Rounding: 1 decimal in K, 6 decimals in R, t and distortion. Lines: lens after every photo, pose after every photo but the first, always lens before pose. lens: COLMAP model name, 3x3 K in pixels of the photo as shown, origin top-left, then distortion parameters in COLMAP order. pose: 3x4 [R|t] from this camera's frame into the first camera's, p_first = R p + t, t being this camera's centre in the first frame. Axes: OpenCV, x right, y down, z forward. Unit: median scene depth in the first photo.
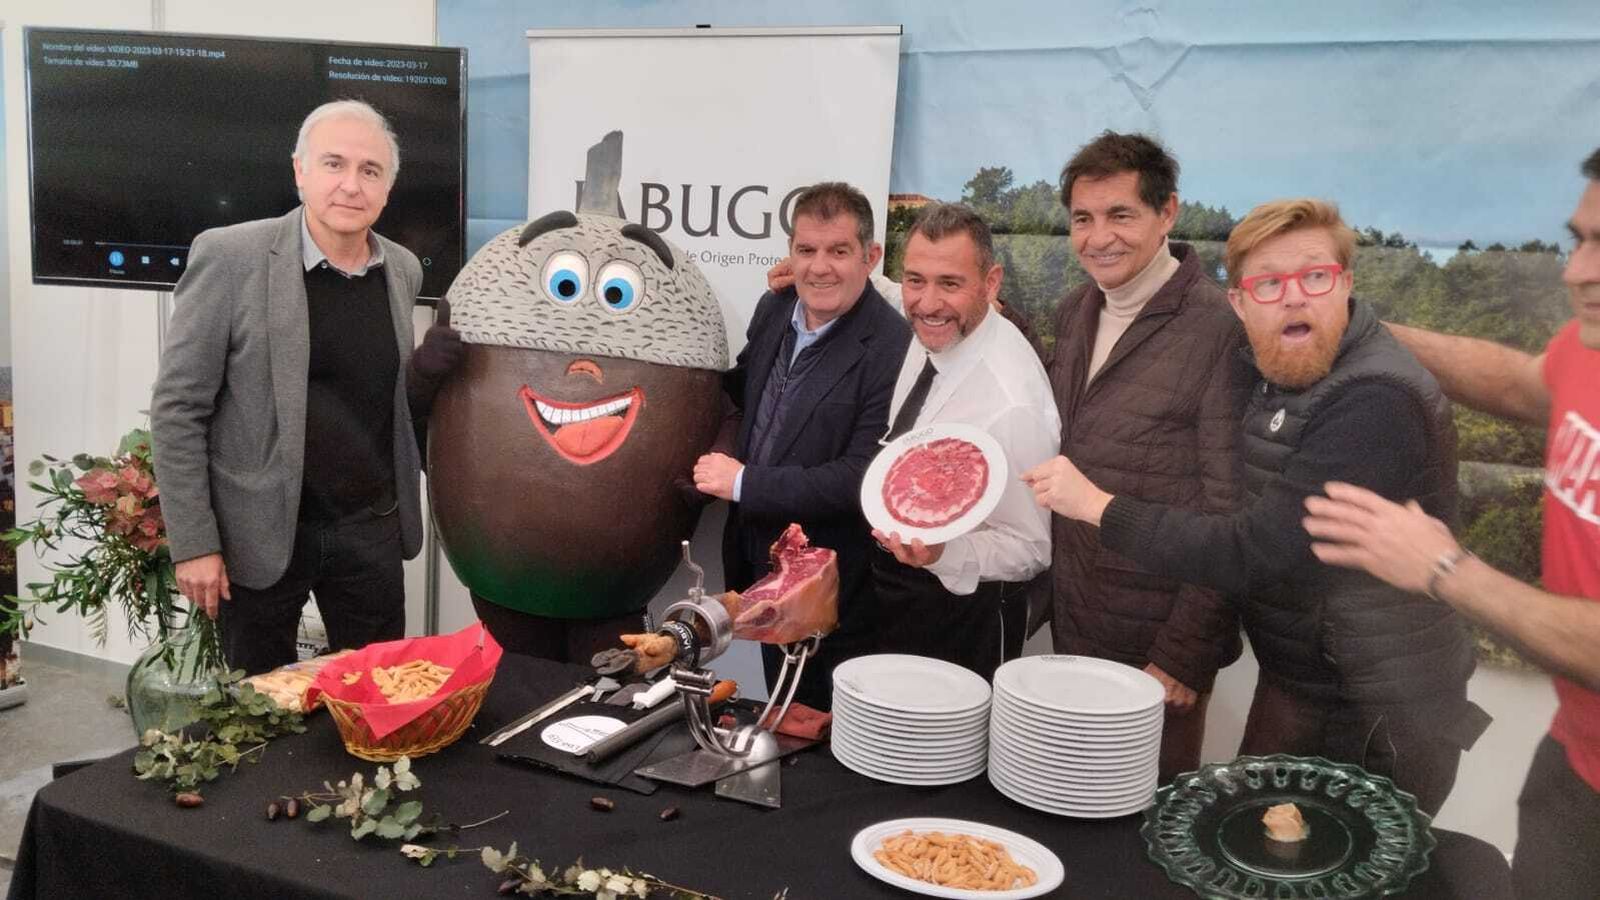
lens RADIAL K [[1310.6, 0, 800.0], [0, 1310.6, 450.0], [0, 0, 1]] dist [0.003090, -0.006066]
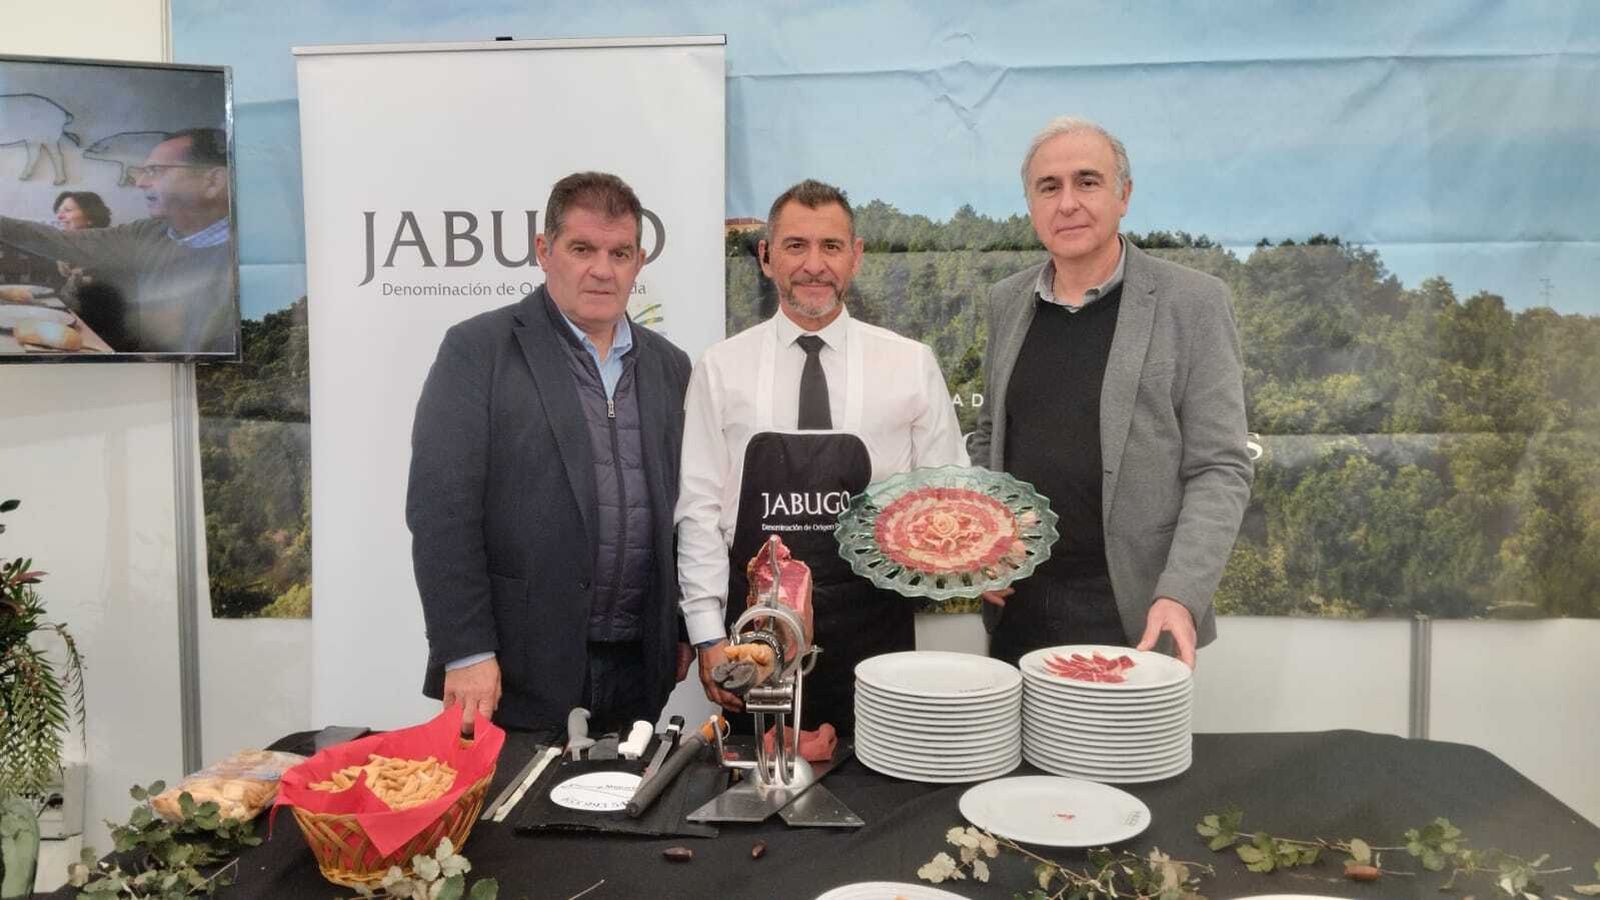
lens RADIAL K [[1310.6, 0, 800.0], [0, 1310.6, 450.0], [0, 0, 1]] dist [0.003090, -0.006066]
pose [[0.940366, -0.077670, 0.331178, -0.218557], [0.102667, 0.992986, -0.058638, 0.039483], [-0.324300, 0.089142, 0.941745, 0.080793]]
